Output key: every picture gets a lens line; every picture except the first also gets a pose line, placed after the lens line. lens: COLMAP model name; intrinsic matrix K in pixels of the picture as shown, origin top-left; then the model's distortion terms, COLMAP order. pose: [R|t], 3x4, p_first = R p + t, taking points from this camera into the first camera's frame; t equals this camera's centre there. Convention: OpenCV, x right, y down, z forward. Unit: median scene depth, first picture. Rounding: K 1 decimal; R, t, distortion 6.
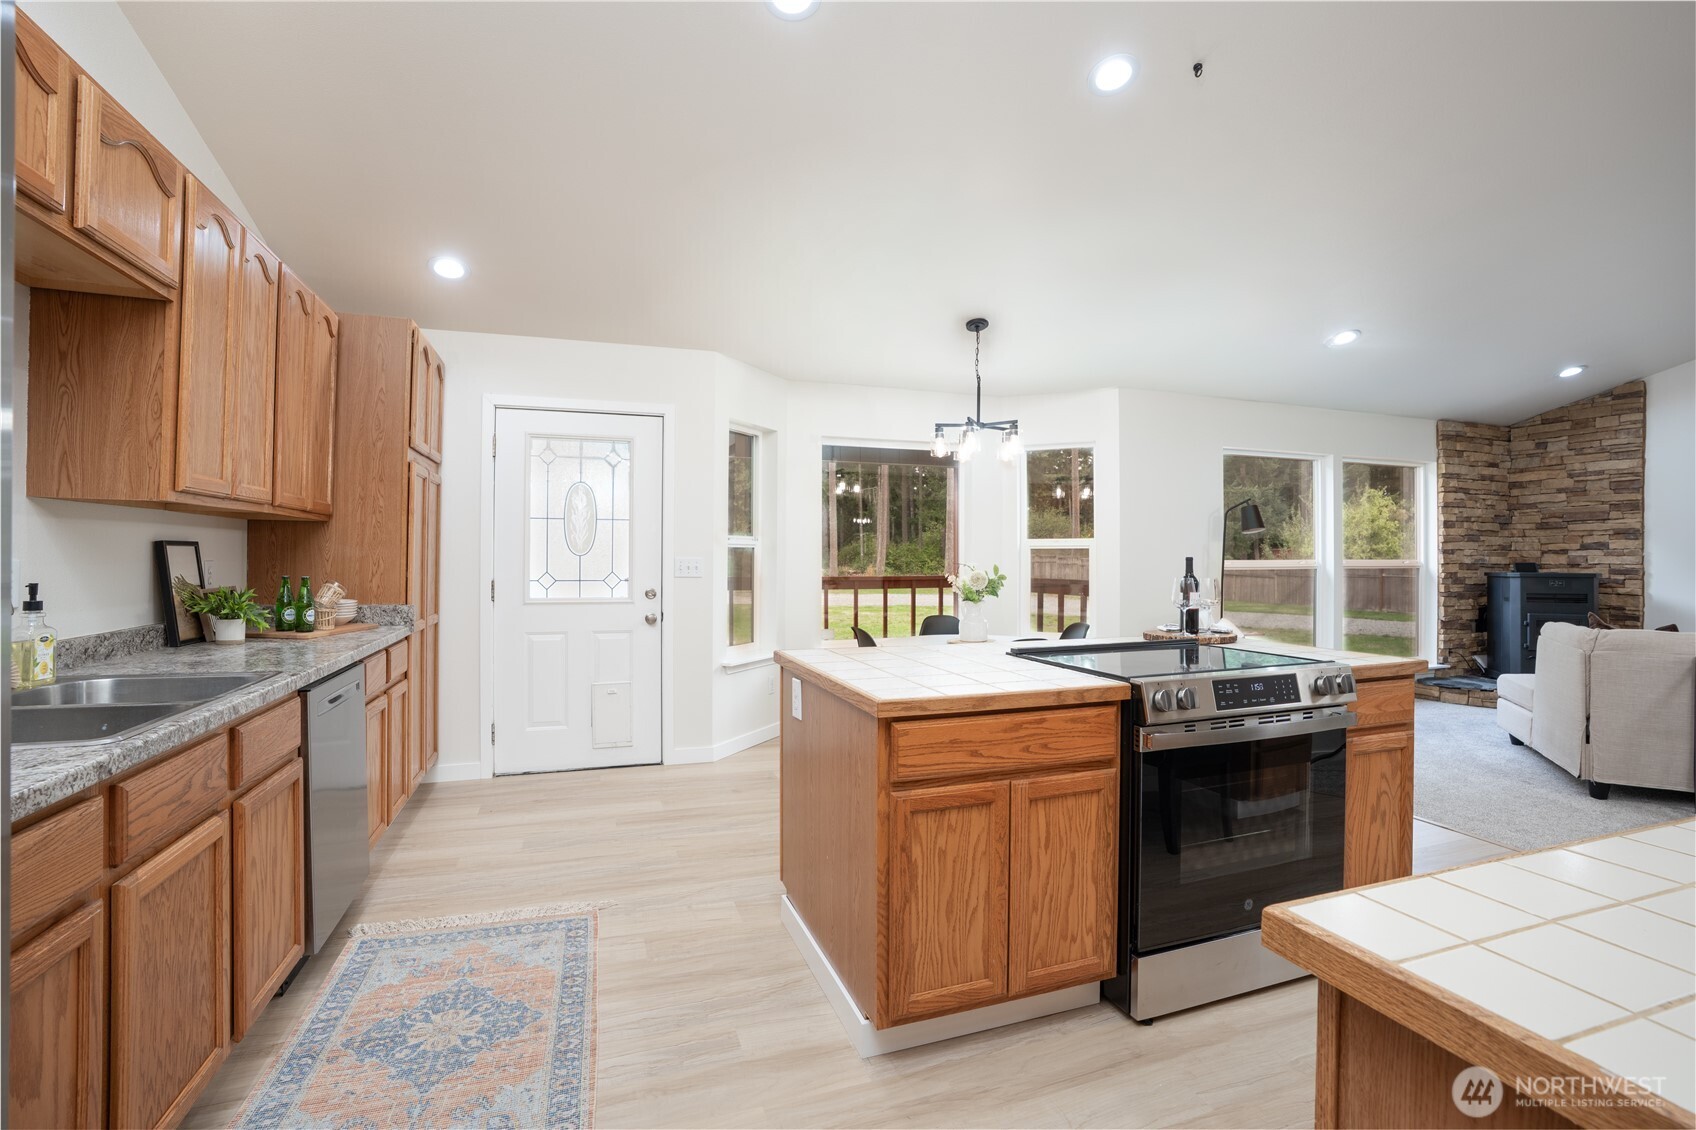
lens RADIAL K [[775.4, 0, 849.5], [0, 775.4, 560.4], [0, 0, 1]] dist [-0.048161, 0.006666]
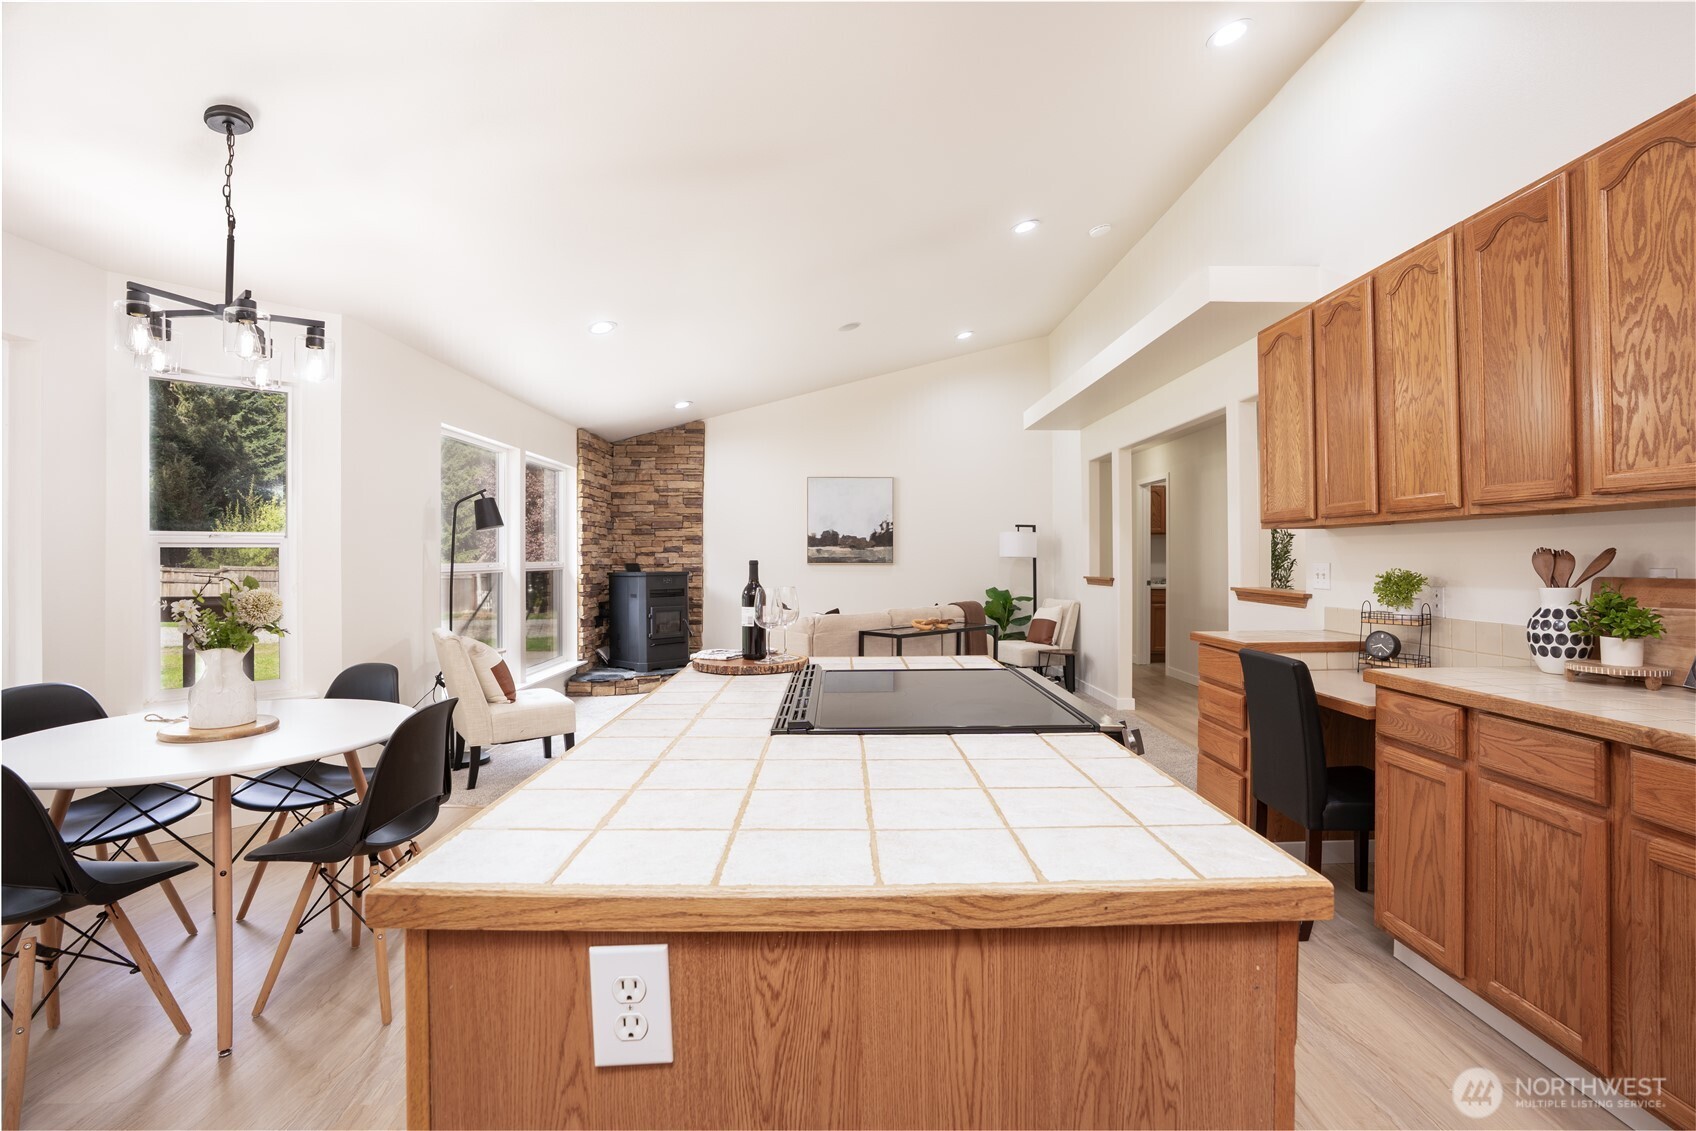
lens RADIAL K [[775.4, 0, 844.9], [0, 775.4, 556.0], [0, 0, 1]] dist [-0.048161, 0.006666]
pose [[0.325353, 0.000357, 0.945593, -0.114232], [0.007242, 0.999970, -0.002869, -0.002491], [-0.945565, 0.007781, 0.325341, 0.309615]]
